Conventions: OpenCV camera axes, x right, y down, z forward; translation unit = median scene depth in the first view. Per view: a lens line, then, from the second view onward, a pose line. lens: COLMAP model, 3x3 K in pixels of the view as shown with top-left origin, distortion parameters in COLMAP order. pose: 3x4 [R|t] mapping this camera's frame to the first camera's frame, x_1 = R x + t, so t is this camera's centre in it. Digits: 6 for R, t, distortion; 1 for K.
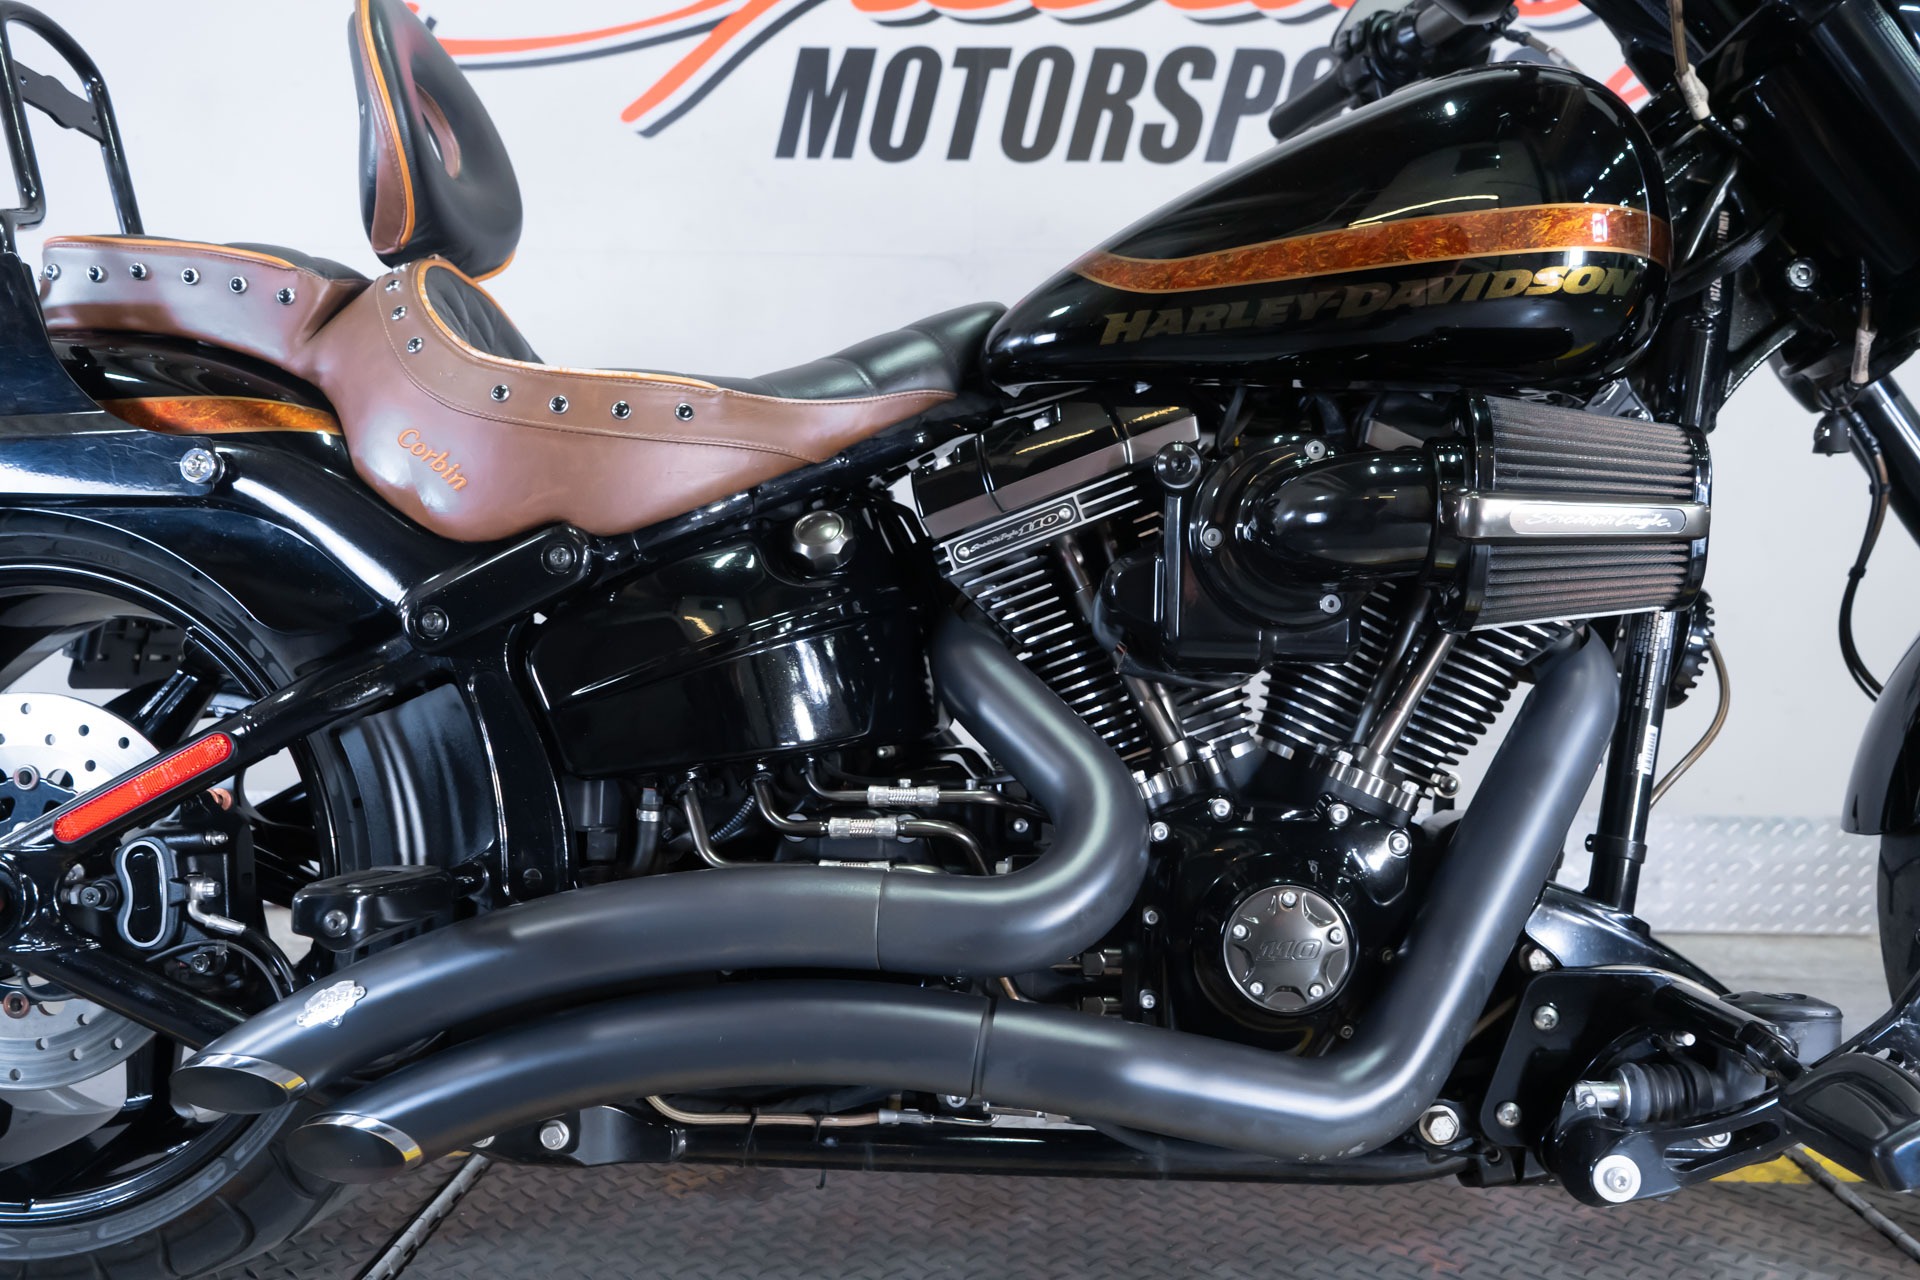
lens RADIAL K [[1537.7, 0, 960.0], [0, 1537.7, 640.0], [0, 0, 1]] dist [-0.002140, 0.003821]
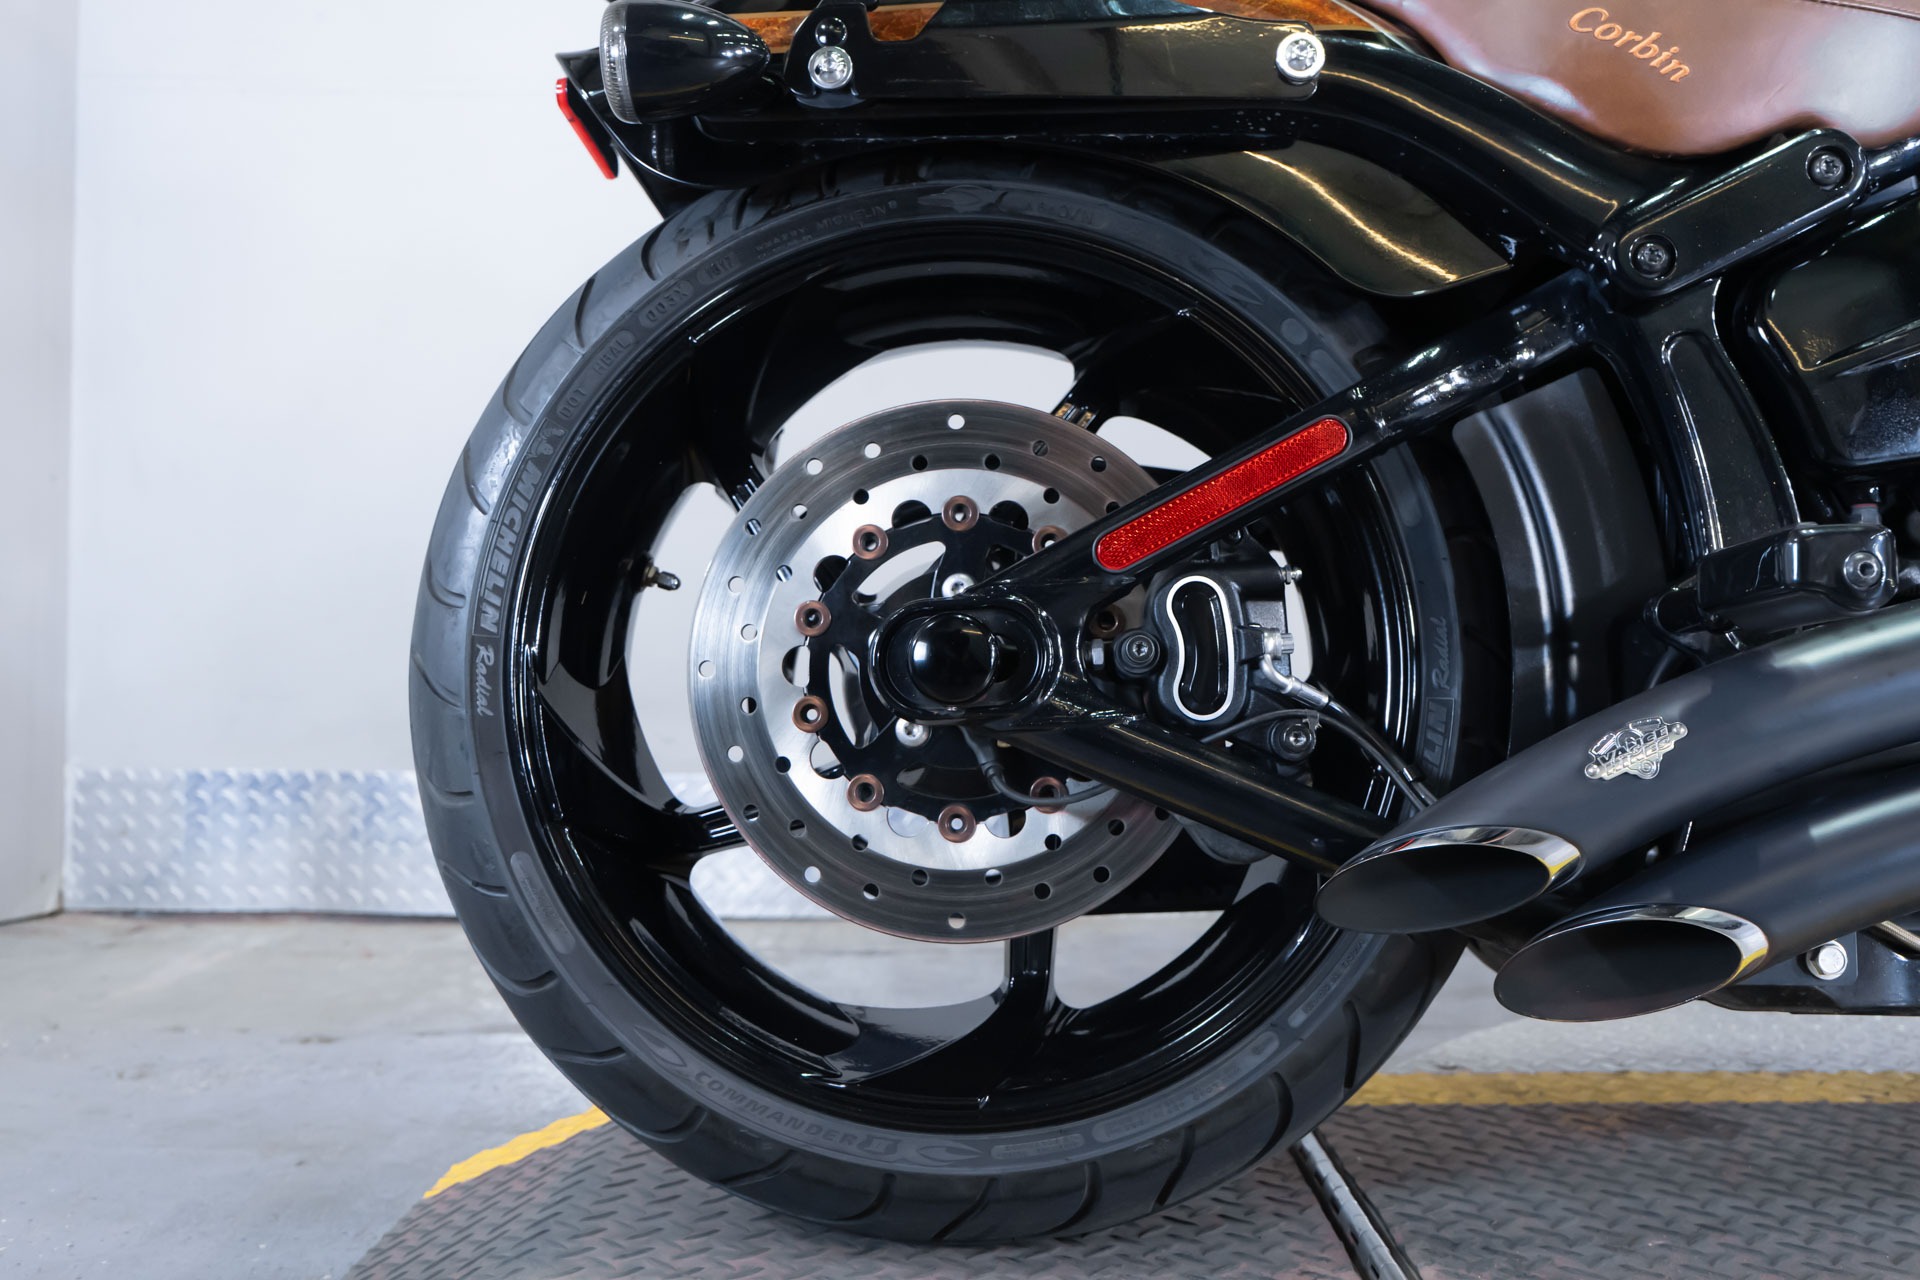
lens RADIAL K [[1821.6, 0, 960.0], [0, 1821.6, 640.0], [0, 0, 1]] dist [-0.002748, 0.014168]
pose [[0.998314, -0.003413, 0.057945, -0.689073], [0.005517, 0.999330, -0.036189, 0.190423], [-0.057783, 0.036448, 0.997664, 0.152236]]
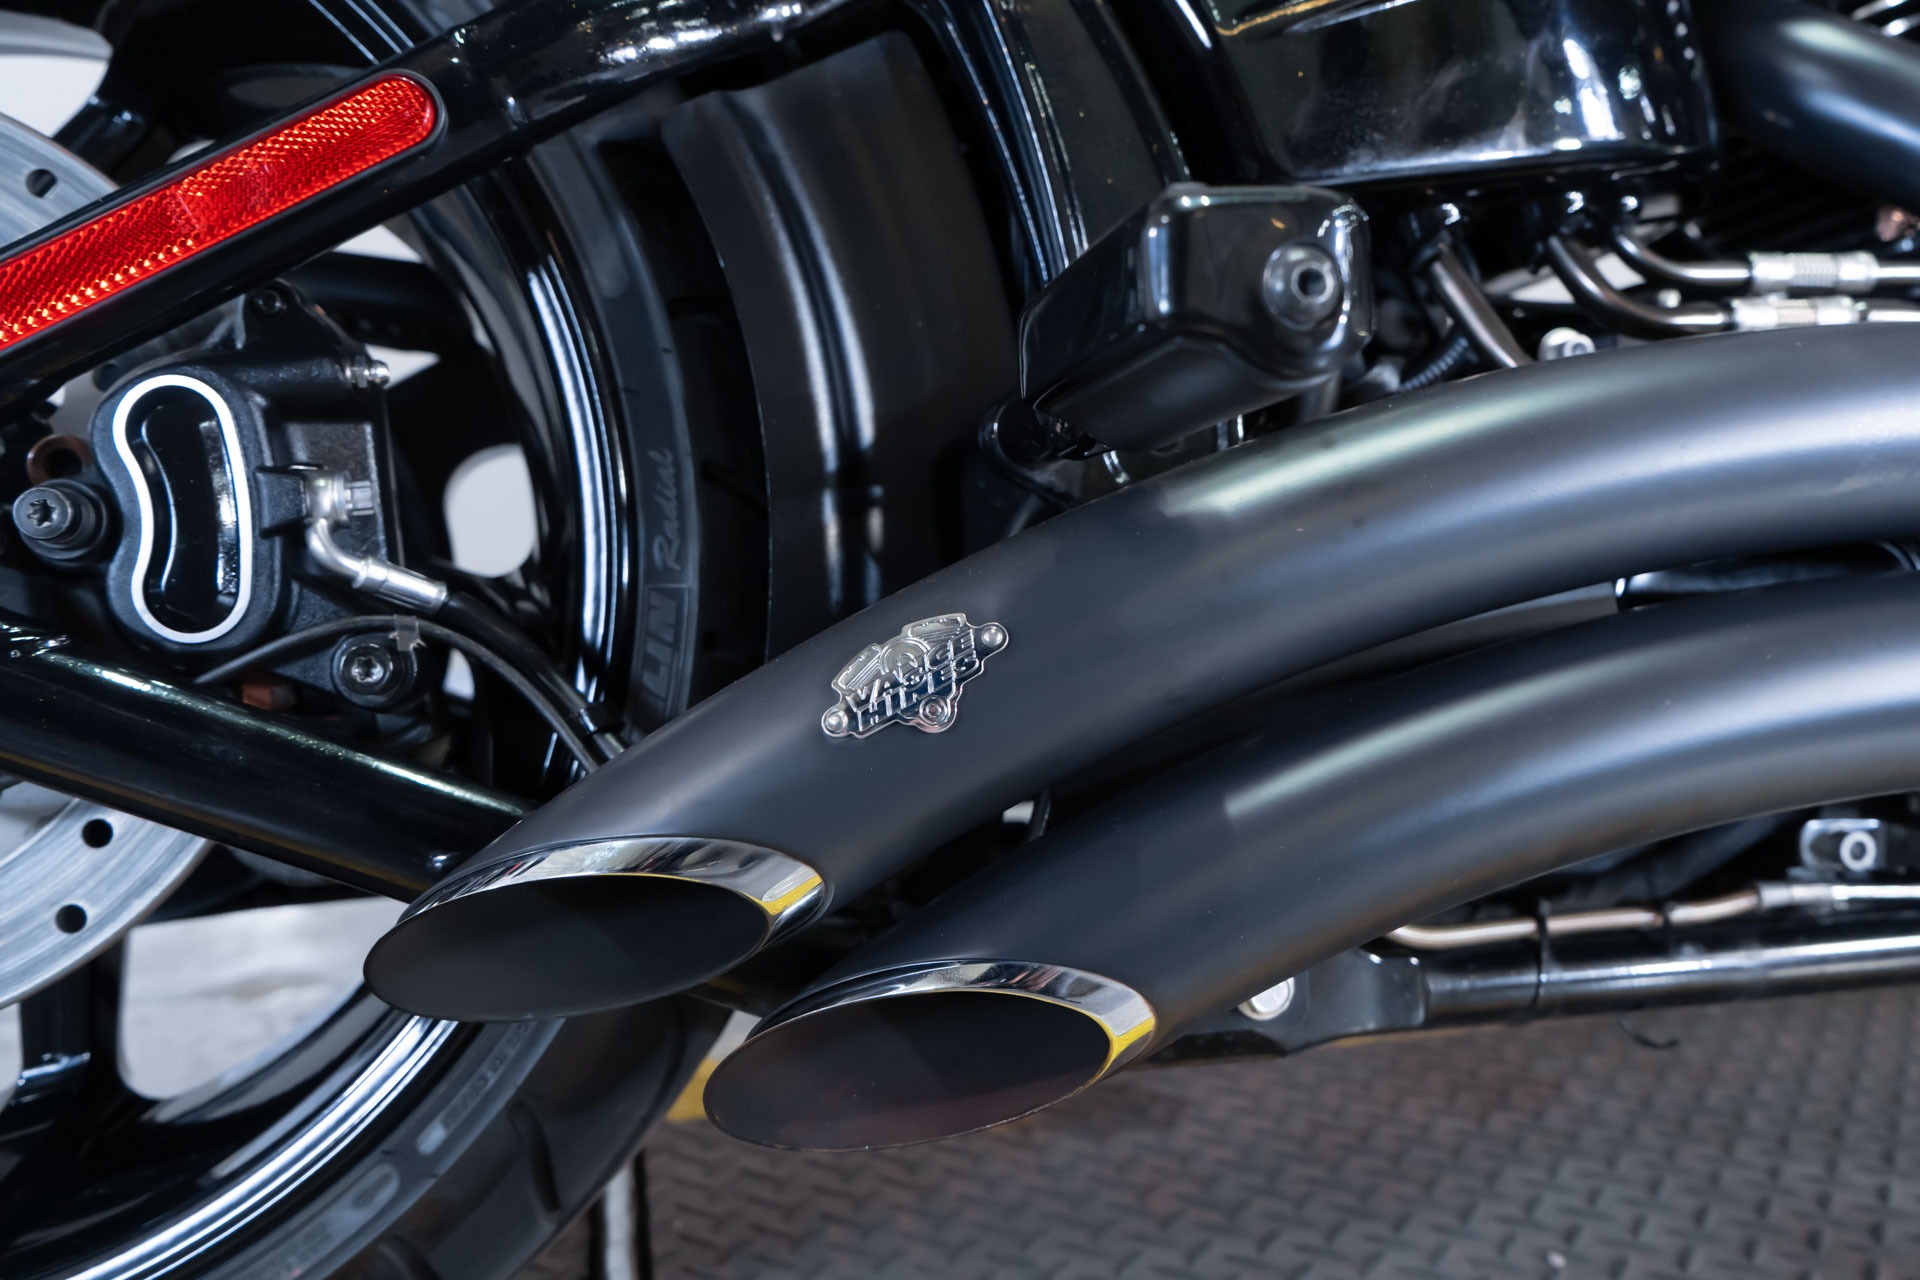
lens RADIAL K [[1537.7, 0, 960.0], [0, 1537.7, 640.0], [0, 0, 1]] dist [-0.002140, 0.003821]
pose [[0.959663, -0.047377, 0.277132, -0.448359], [0.037039, 0.998413, 0.042422, 0.187964], [-0.278702, -0.030446, 0.959895, 0.567318]]
